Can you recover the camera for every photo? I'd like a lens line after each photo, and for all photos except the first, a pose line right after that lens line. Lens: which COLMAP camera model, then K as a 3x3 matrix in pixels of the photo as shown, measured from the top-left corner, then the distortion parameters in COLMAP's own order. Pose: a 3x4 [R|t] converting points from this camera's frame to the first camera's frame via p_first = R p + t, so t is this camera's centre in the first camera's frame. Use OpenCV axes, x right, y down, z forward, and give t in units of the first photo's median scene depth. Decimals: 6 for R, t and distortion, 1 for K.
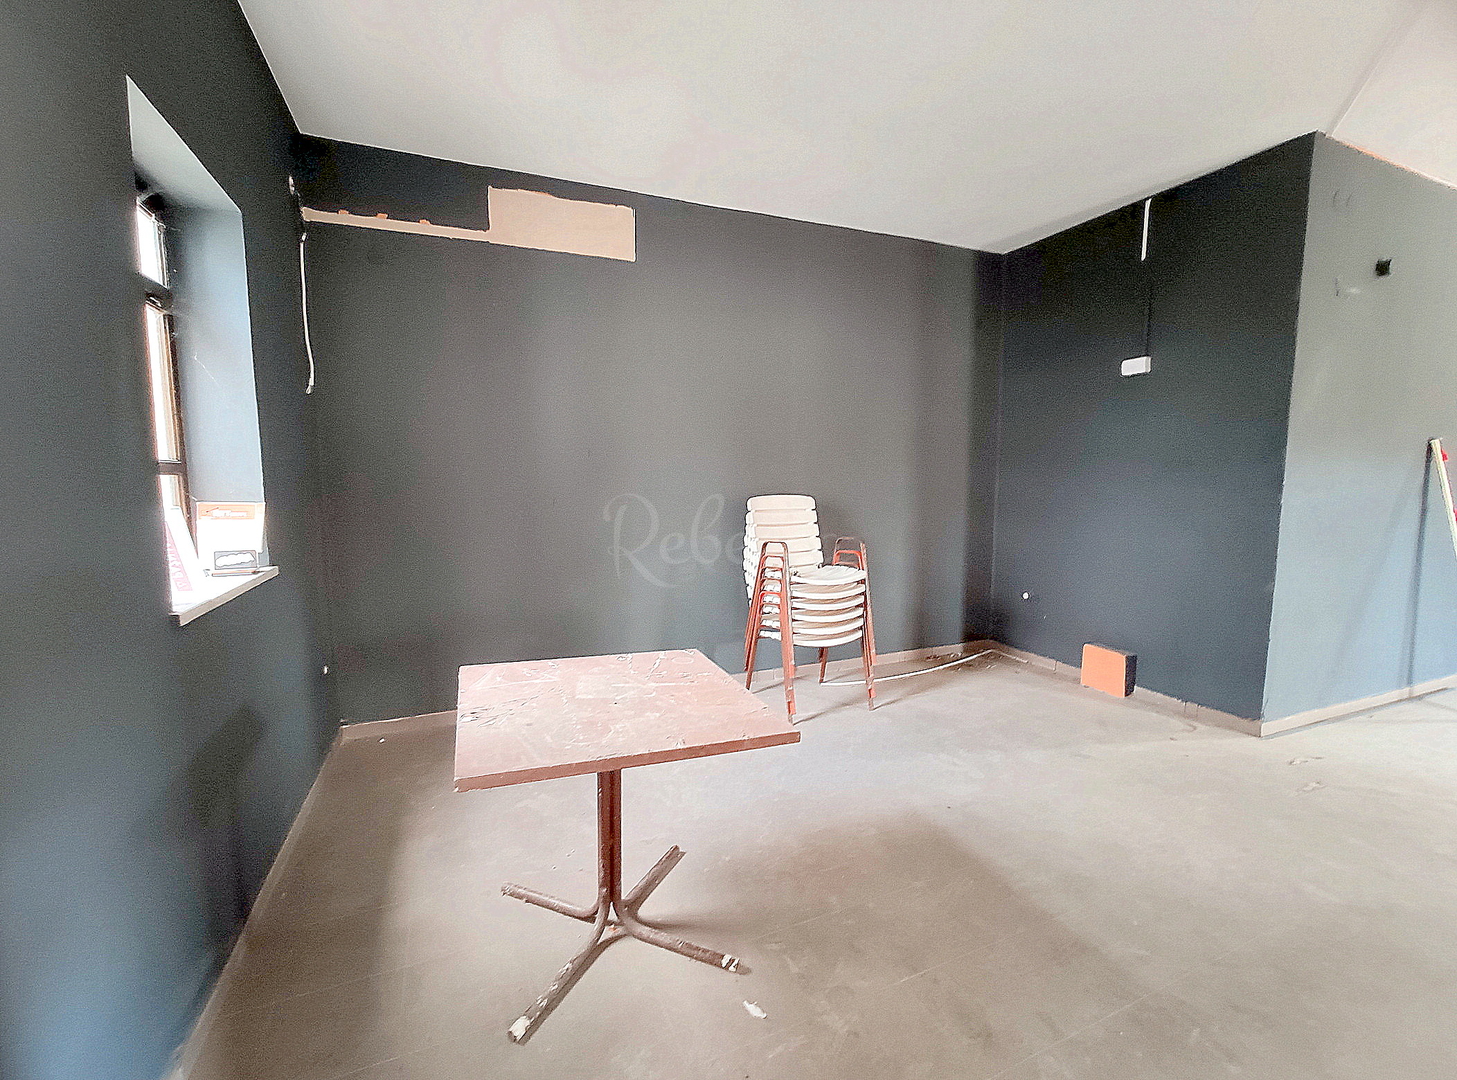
lens RADIAL K [[635.0, 0, 728.5], [0, 635.0, 540.0], [0, 0, 1]] dist [-0.023973, 0.011584]
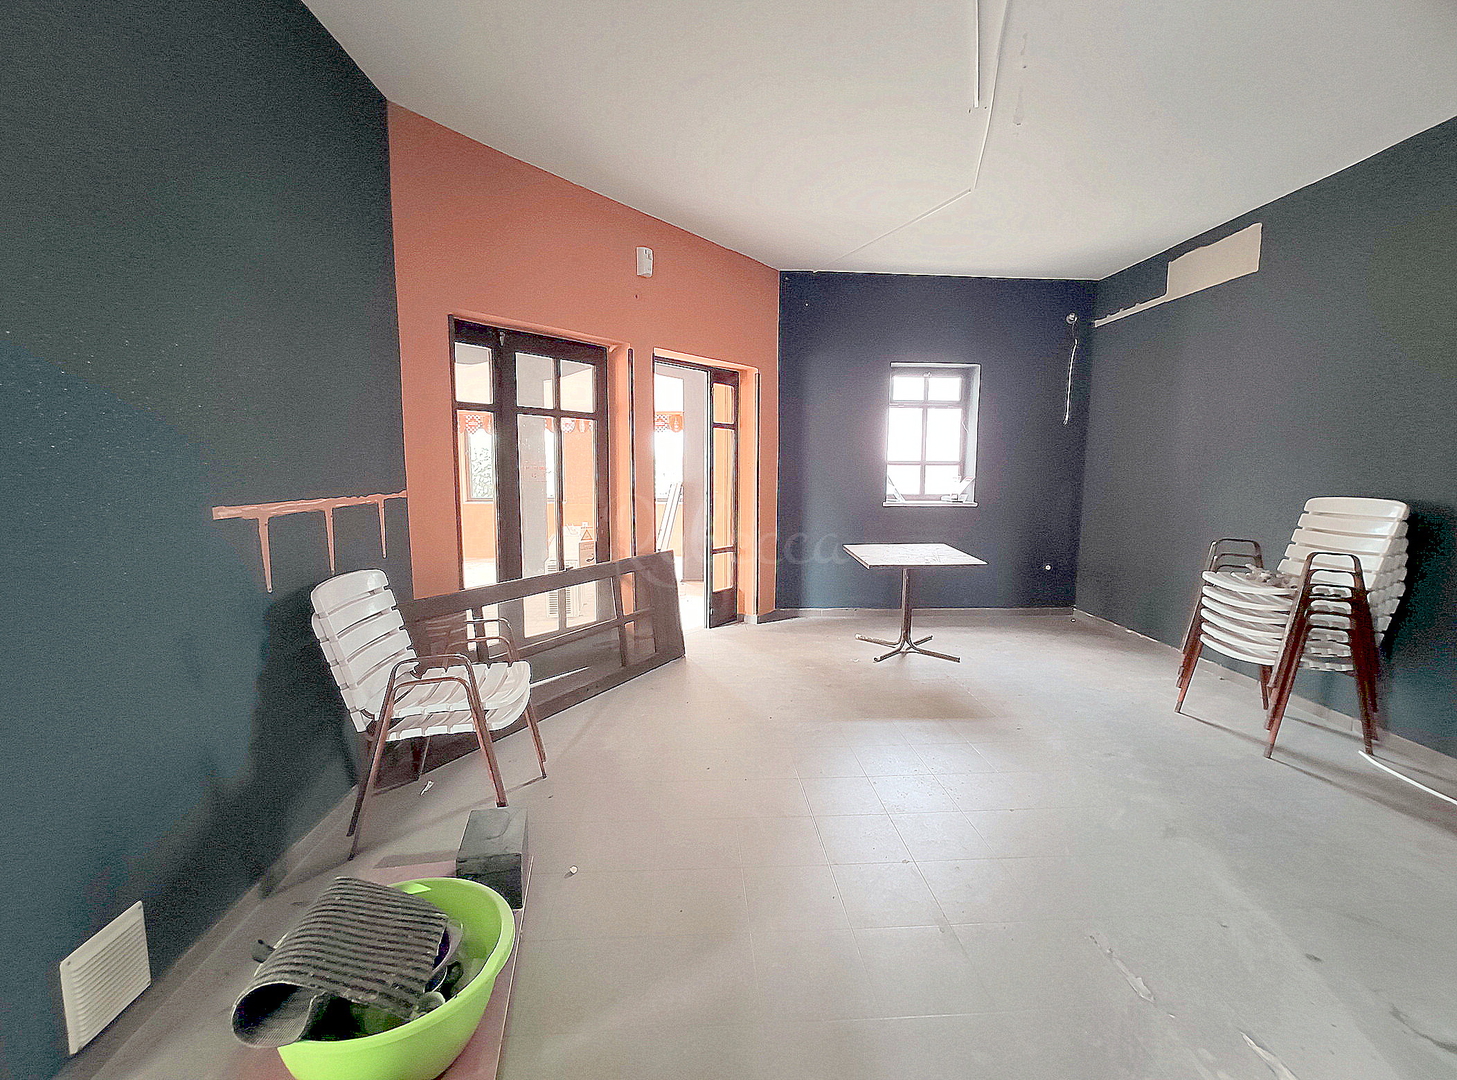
lens RADIAL K [[635.0, 0, 728.5], [0, 635.0, 540.0], [0, 0, 1]] dist [-0.023973, 0.011584]
pose [[-0.355382, 0.112696, -0.927903, 1.239190], [-0.105819, 0.981473, 0.159730, -0.067165], [0.928712, 0.154955, -0.336872, 0.604015]]
